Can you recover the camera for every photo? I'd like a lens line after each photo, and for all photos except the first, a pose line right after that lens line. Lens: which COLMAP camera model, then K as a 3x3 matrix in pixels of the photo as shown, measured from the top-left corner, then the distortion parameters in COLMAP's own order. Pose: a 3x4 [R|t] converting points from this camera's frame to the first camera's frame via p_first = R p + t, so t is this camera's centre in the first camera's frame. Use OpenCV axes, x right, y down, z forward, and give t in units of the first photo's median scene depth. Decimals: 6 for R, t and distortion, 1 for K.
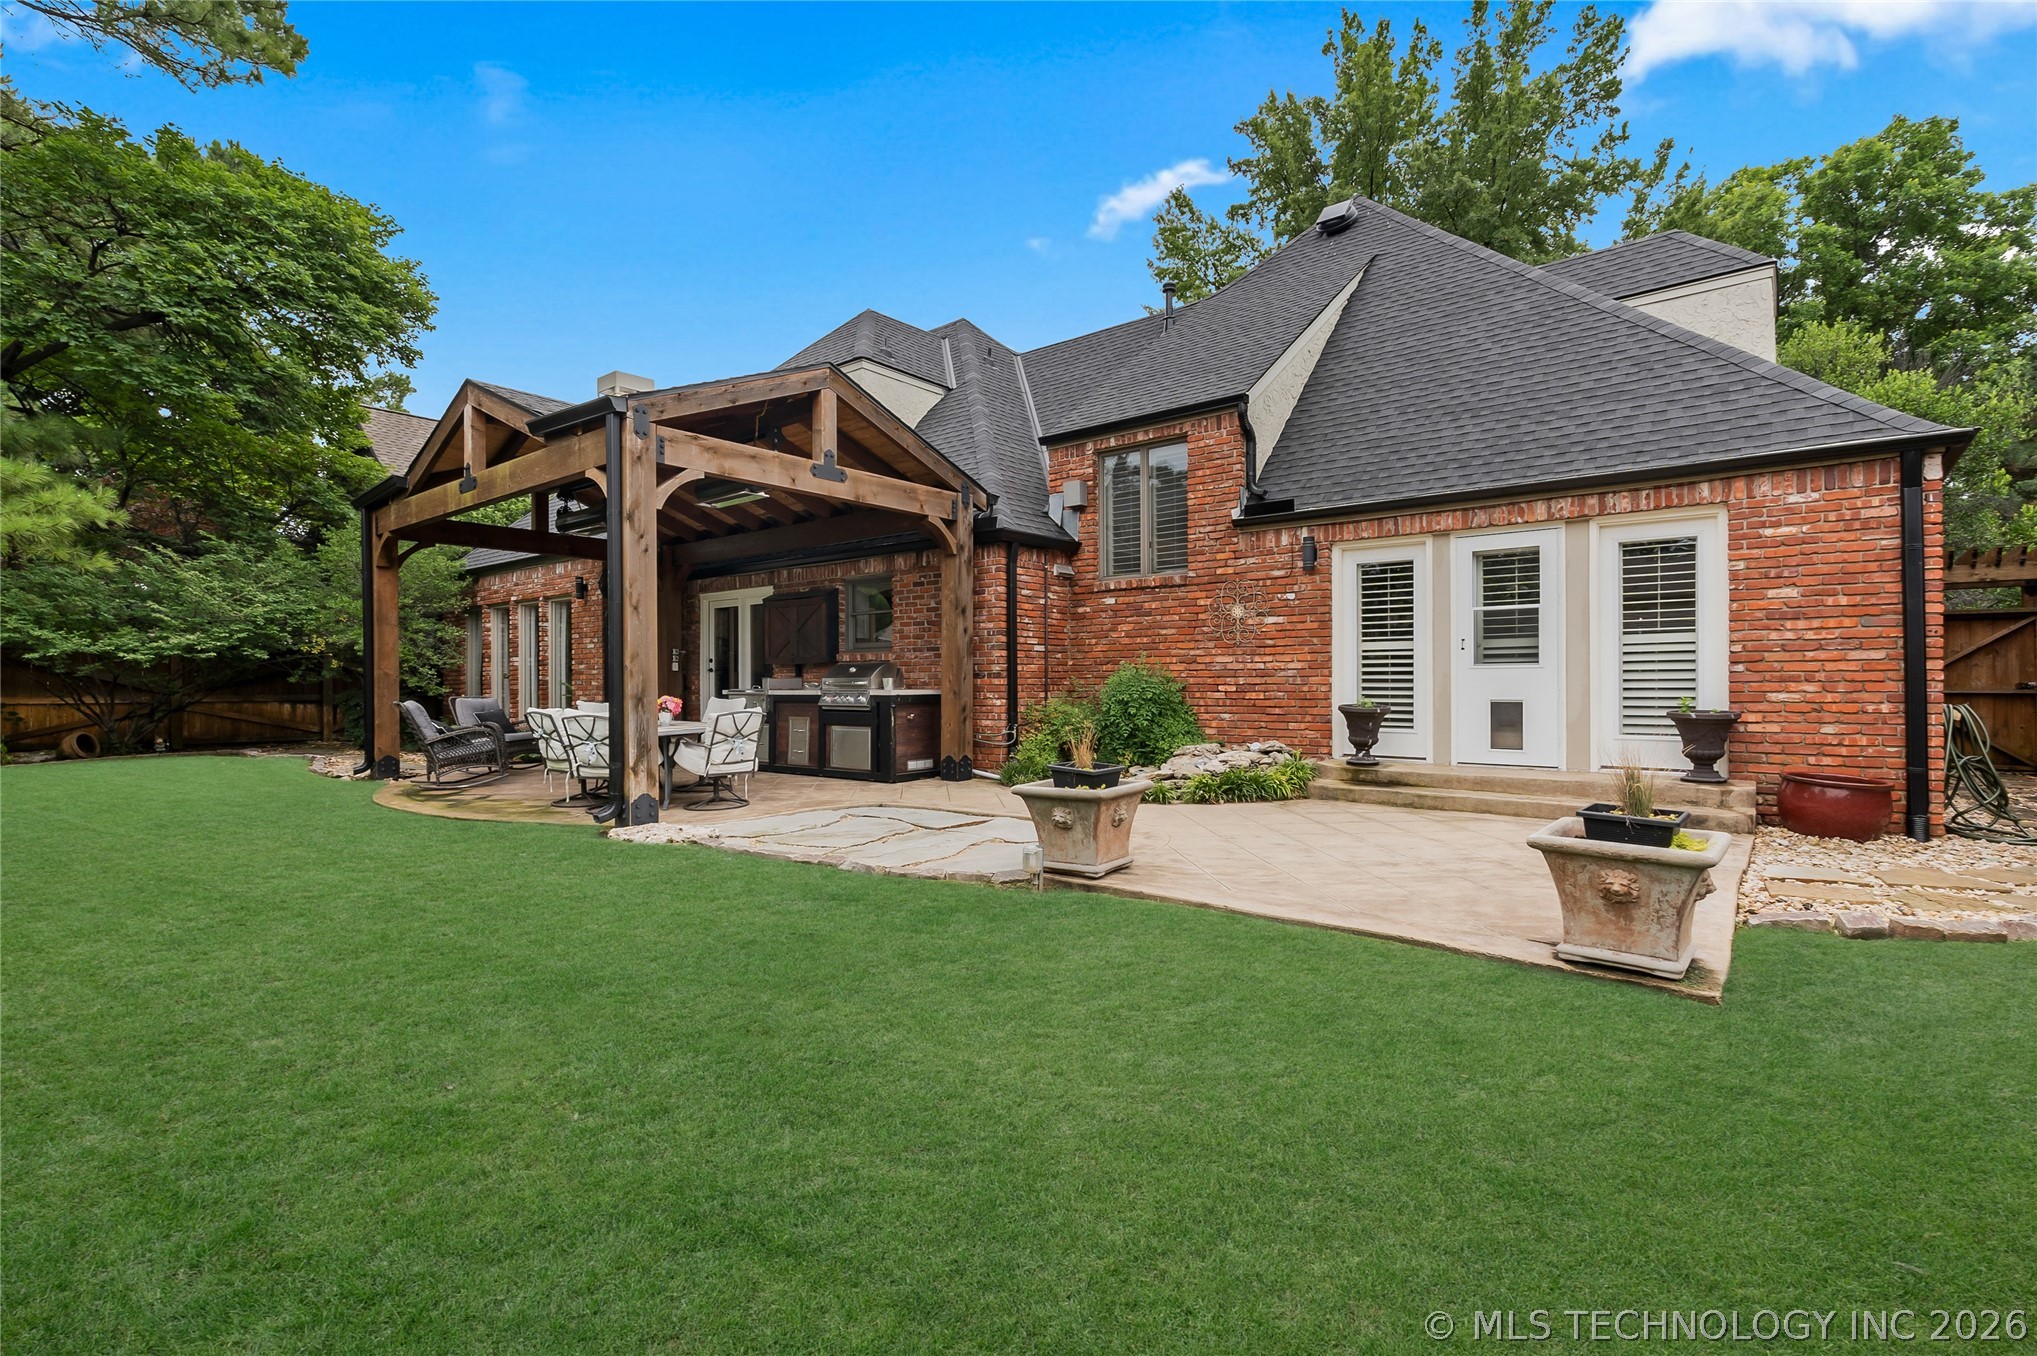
lens RADIAL K [[954.3, 0, 1002.0], [0, 954.3, 679.7], [0, 0, 1]] dist [-0.004435, -0.000633]
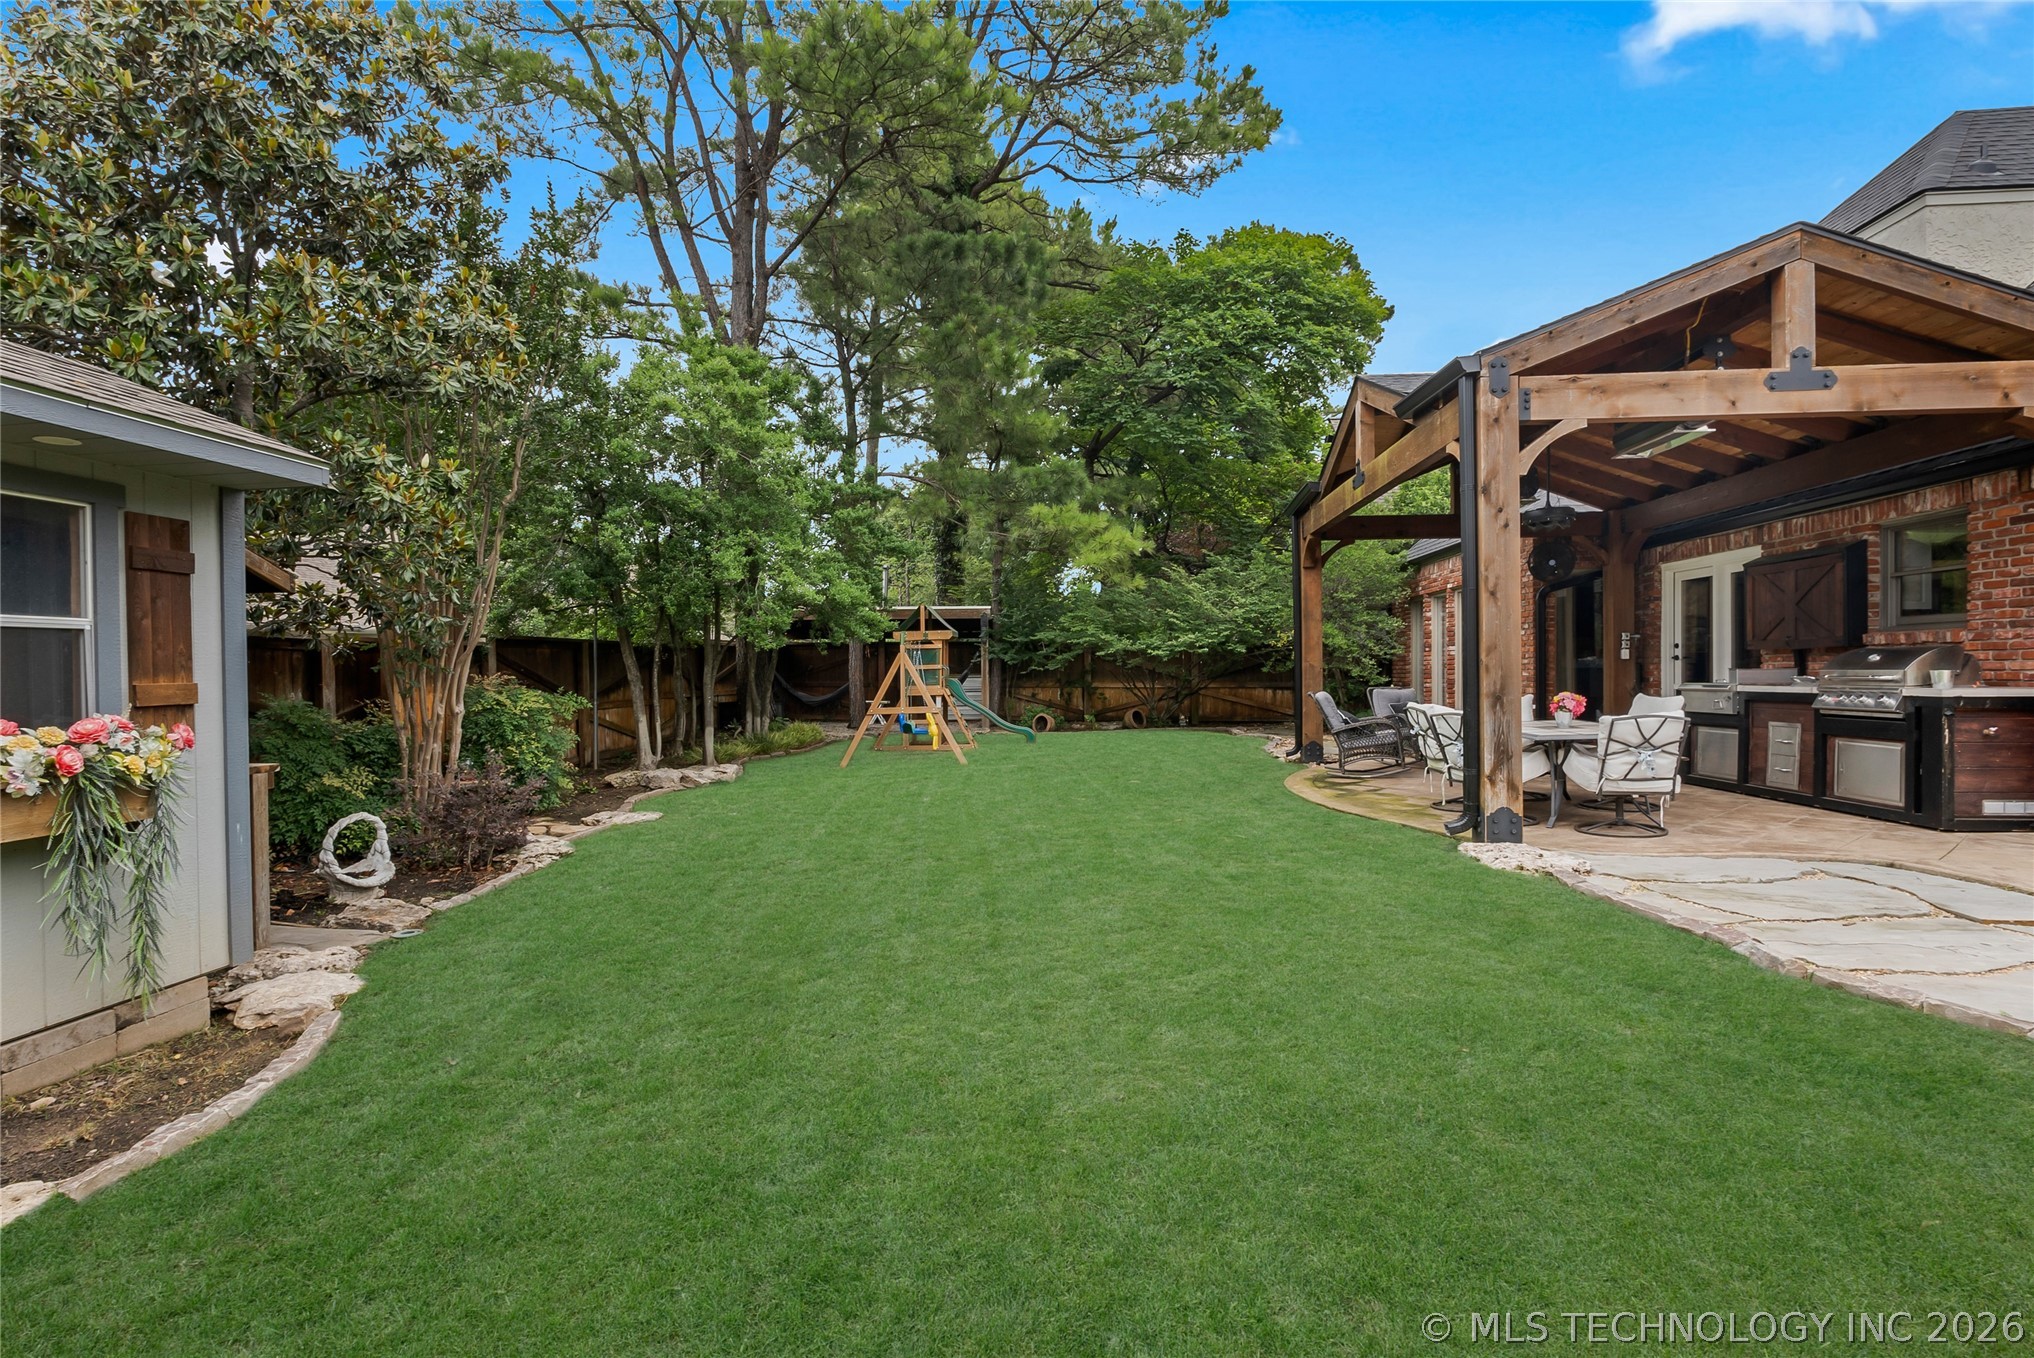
lens RADIAL K [[964.1, 0, 991.8], [0, 964.1, 675.8], [0, 0, 1]] dist [-0.000278, 0.000054]
pose [[0.558549, 0.004891, -0.829457, 0.066111], [0.005344, 0.999941, 0.009495, -0.007705], [0.829455, -0.009736, 0.558489, 0.092277]]
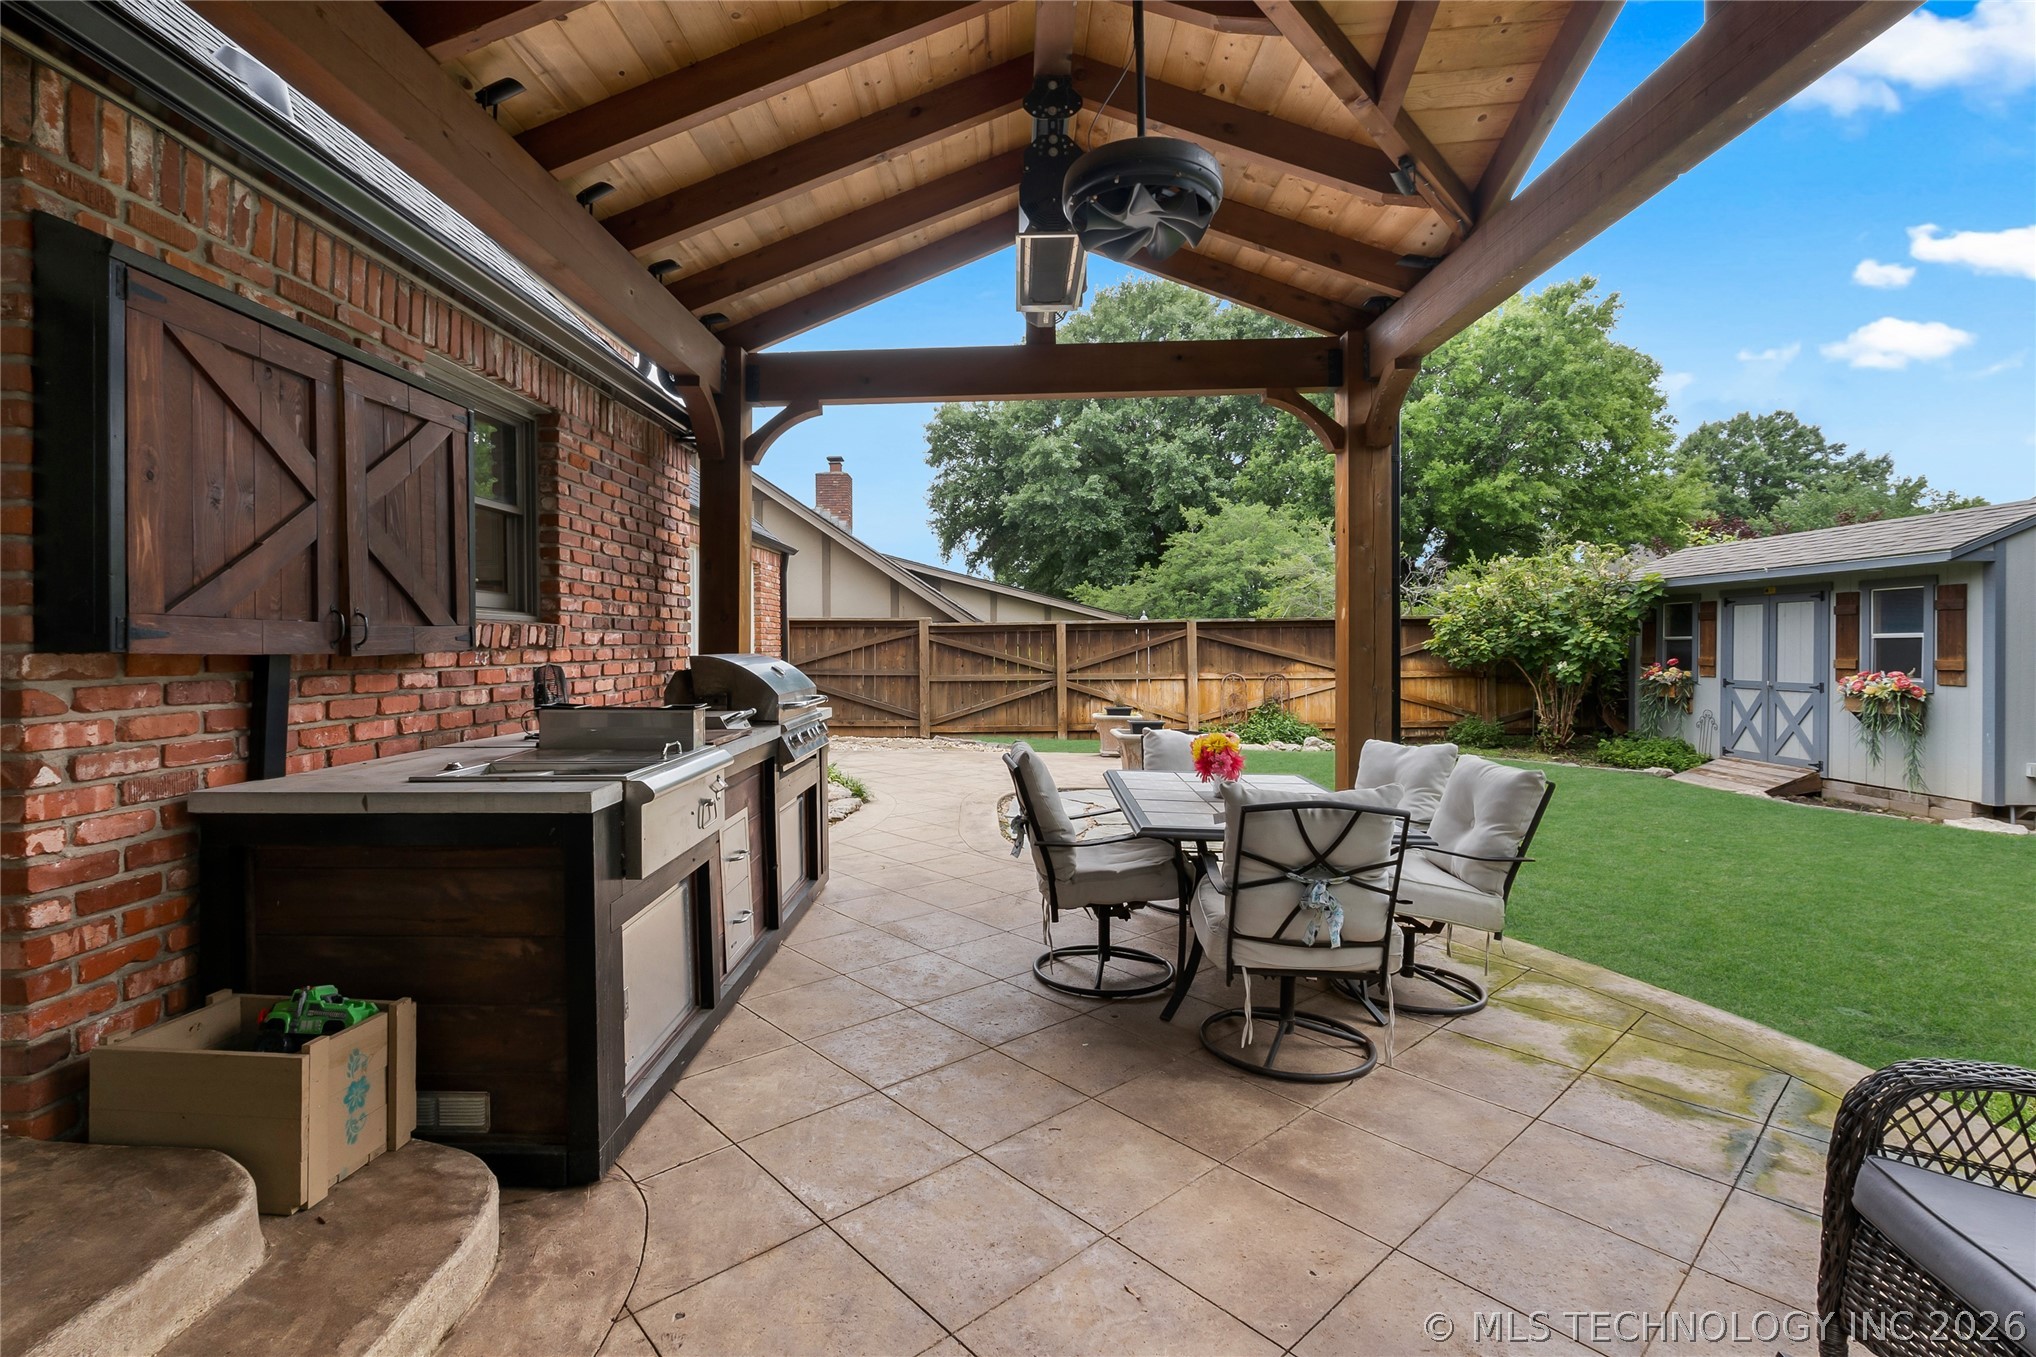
lens RADIAL K [[942.7, 0, 977.5], [0, 942.7, 647.9], [0, 0, 1]] dist [-0.005273, -0.000914]
pose [[-0.604010, 0.006871, 0.796947, -0.579522], [0.007709, 0.999966, -0.002778, -0.020317], [-0.796940, 0.004465, -0.604042, 1.235784]]
